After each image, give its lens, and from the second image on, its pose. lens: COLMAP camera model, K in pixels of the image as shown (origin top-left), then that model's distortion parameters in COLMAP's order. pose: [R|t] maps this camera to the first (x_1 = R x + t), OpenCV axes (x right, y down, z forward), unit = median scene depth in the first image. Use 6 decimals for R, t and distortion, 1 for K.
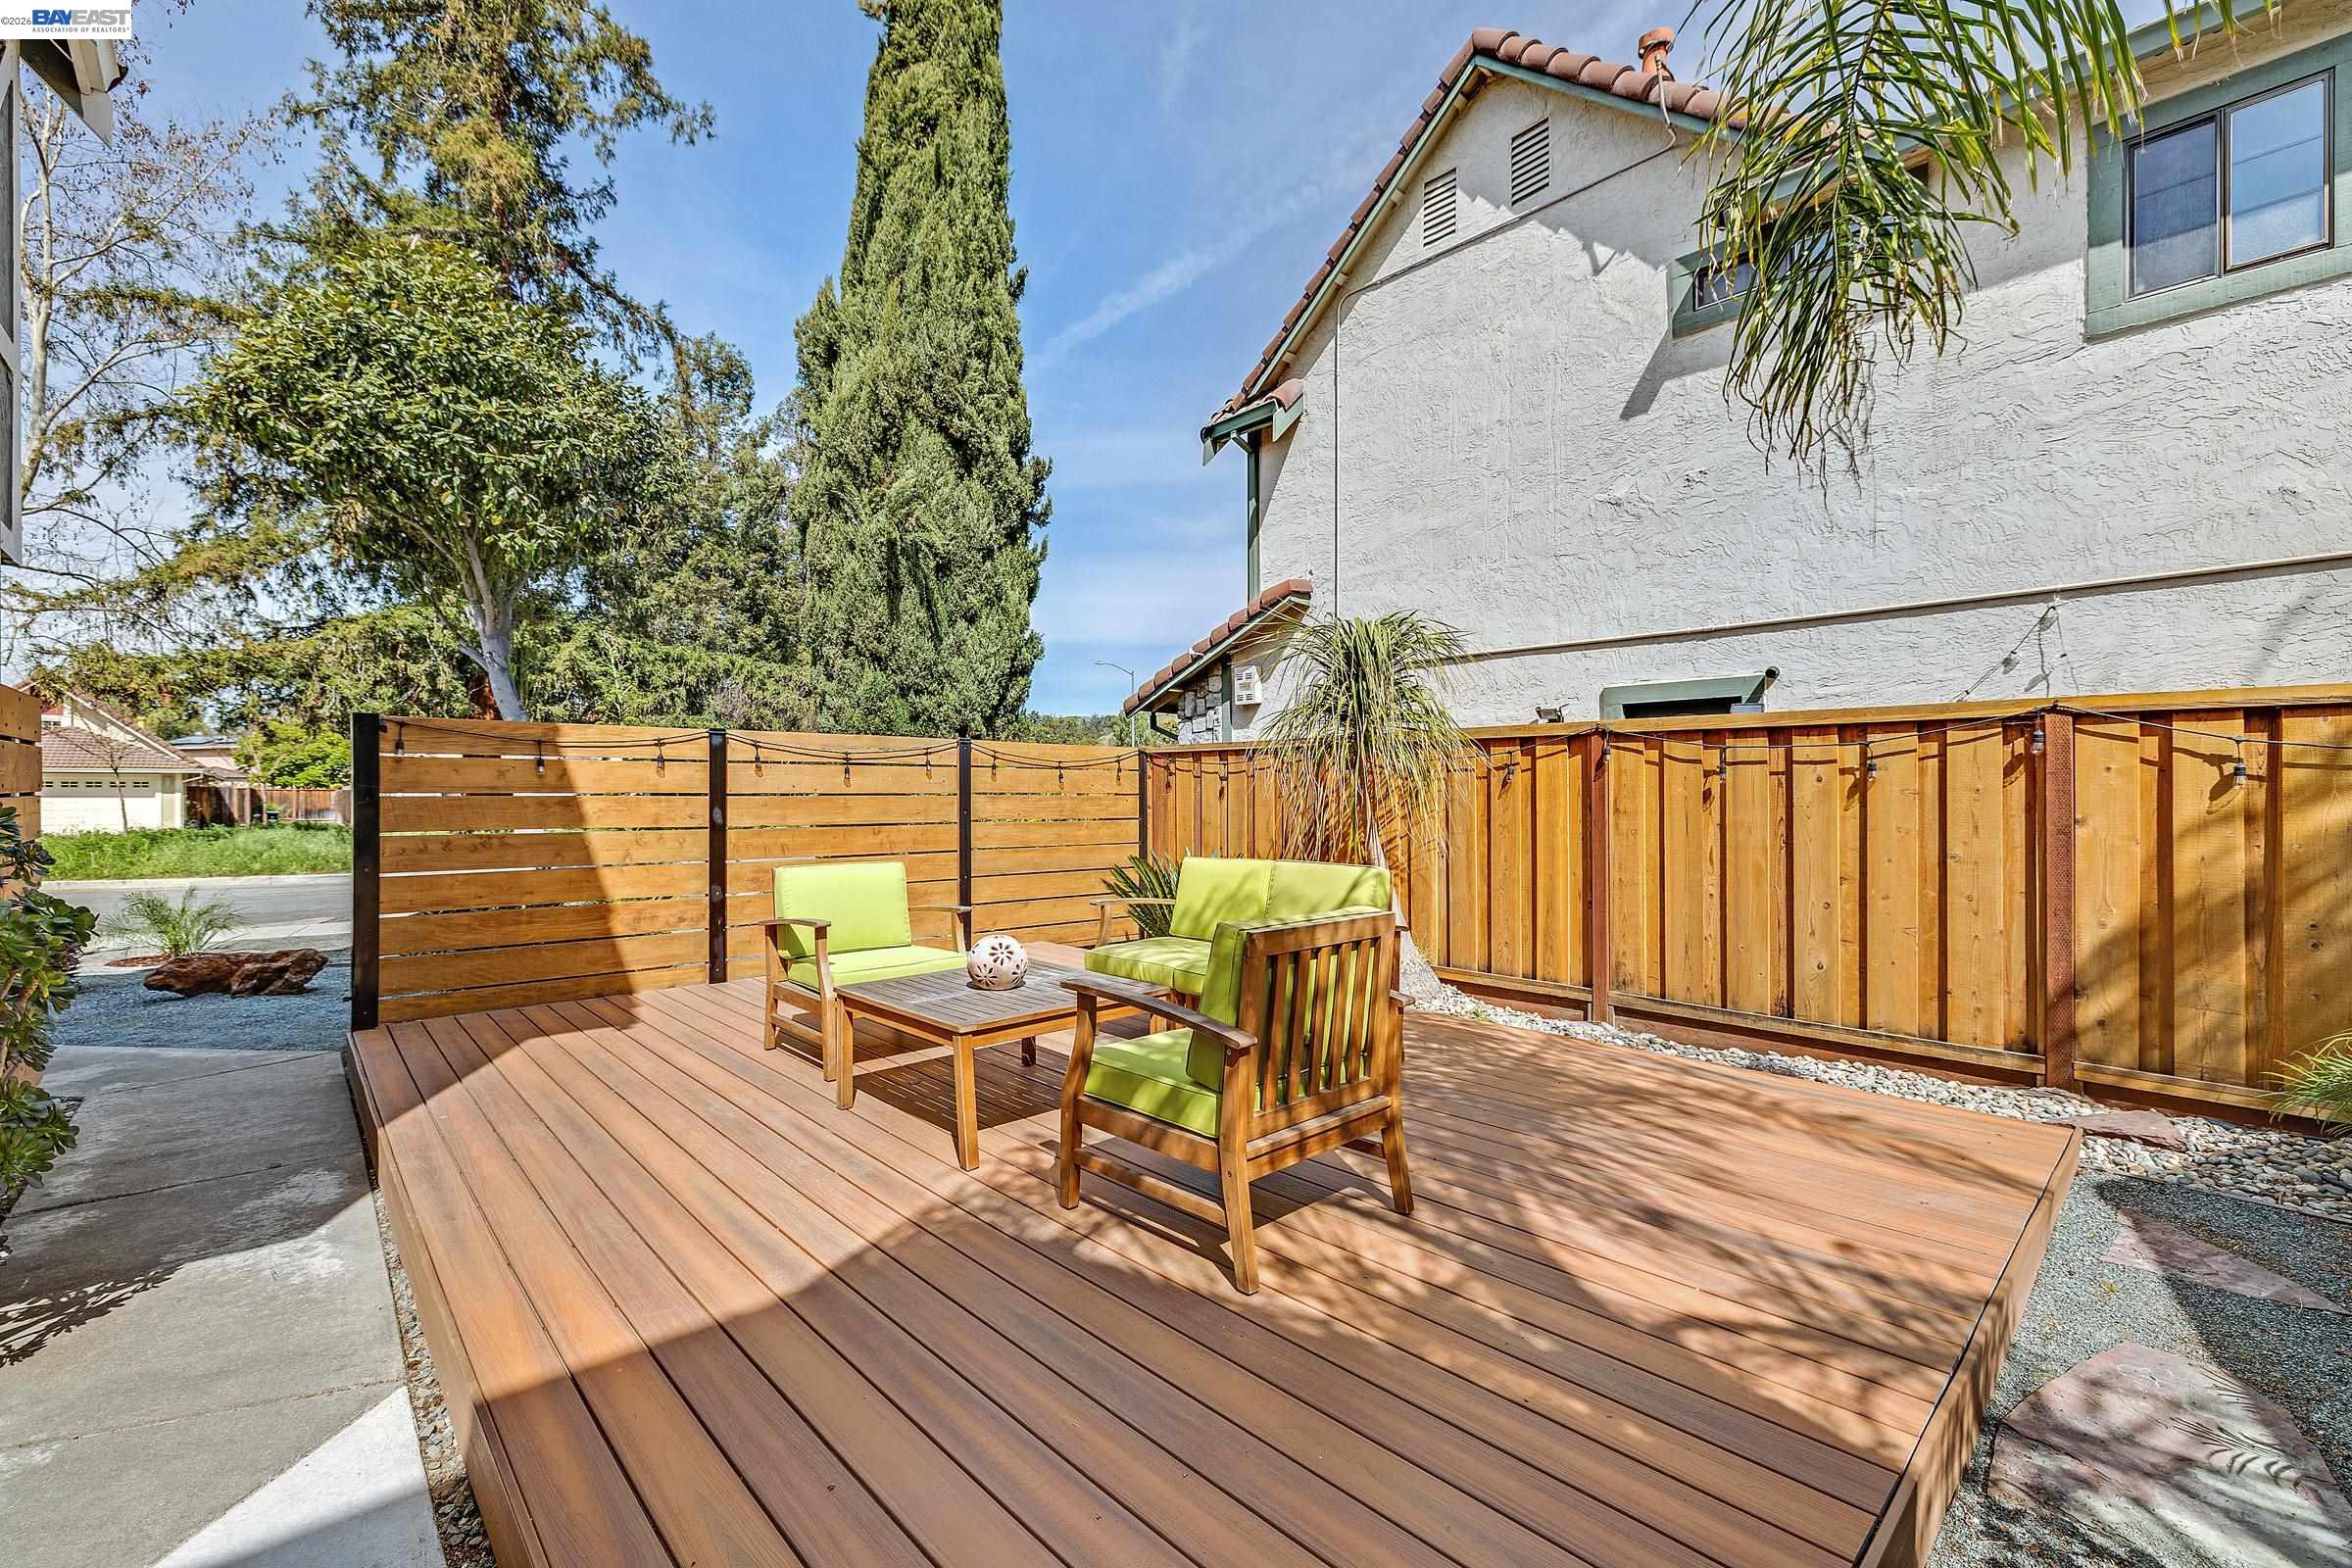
lens RADIAL K [[990.2, 0, 1183.6], [0, 990.2, 816.4], [0, 0, 1]] dist [-0.001574, 0.001070]
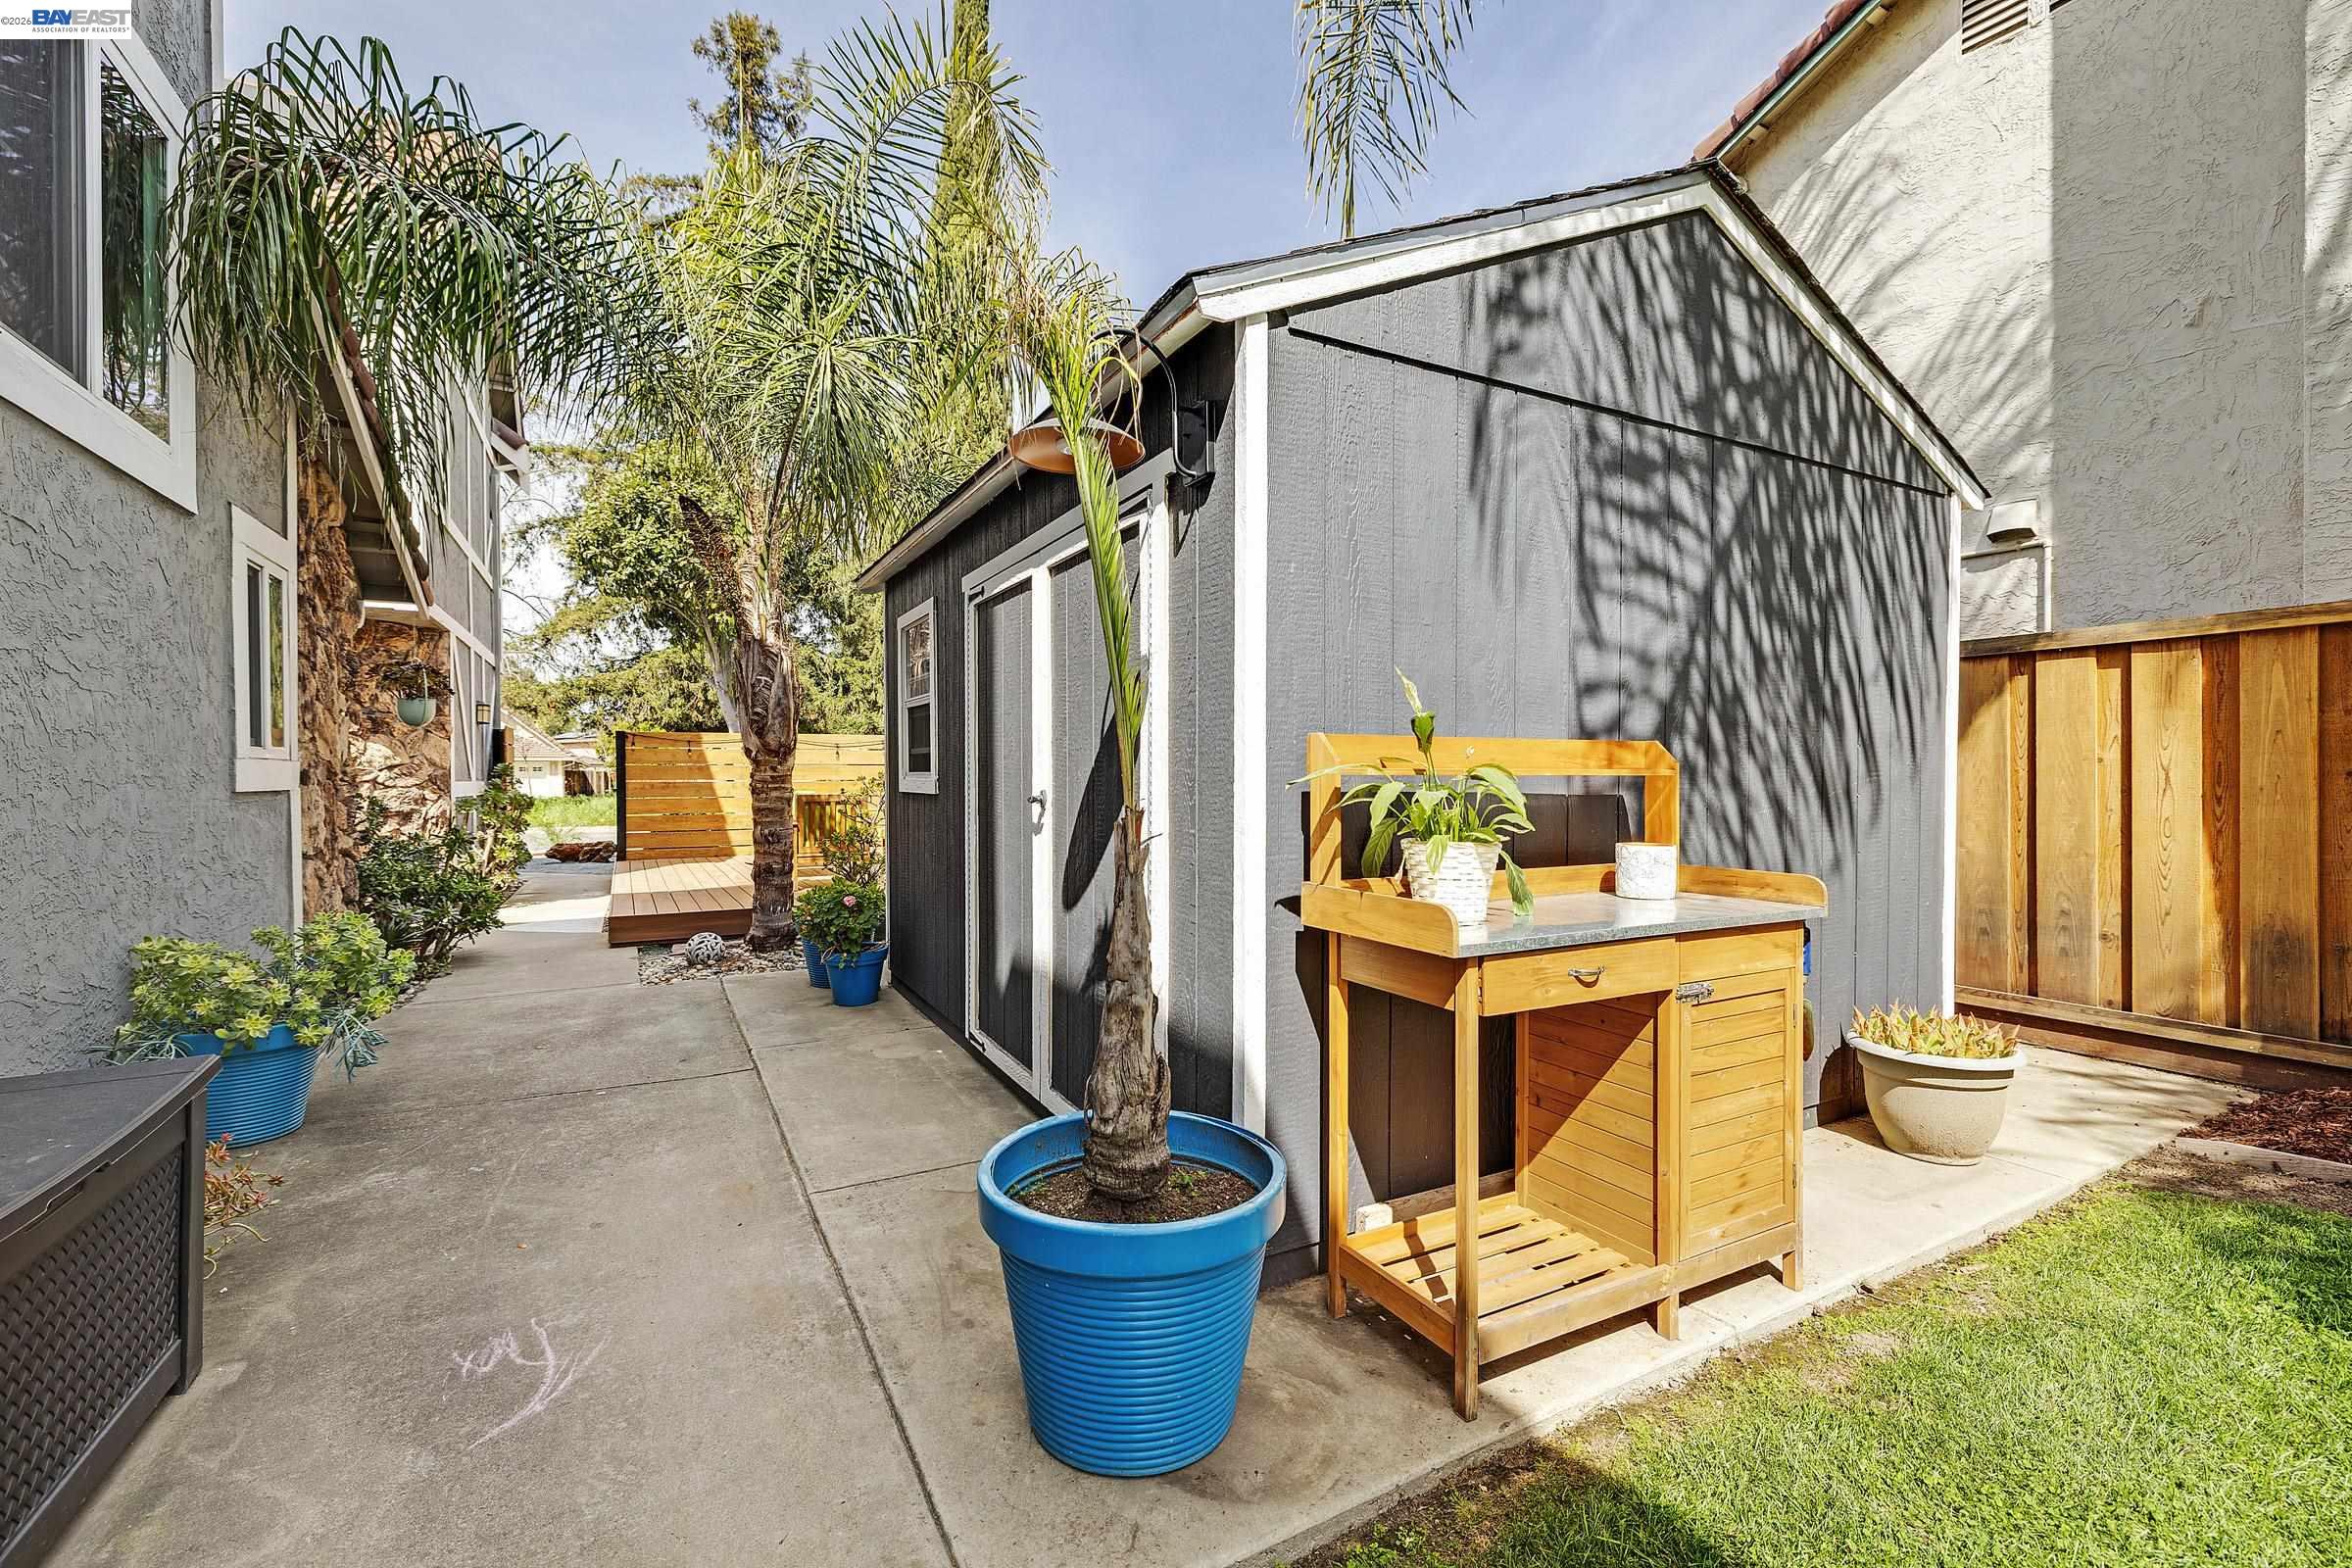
lens RADIAL K [[990.2, 0, 1187.3], [0, 990.2, 818.5], [0, 0, 1]] dist [-0.001574, 0.001070]
pose [[0.973759, 0.003583, -0.227556, 0.274173], [0.001314, 0.999771, 0.021367, 0.015245], [0.227580, -0.021105, 0.973531, -0.266780]]
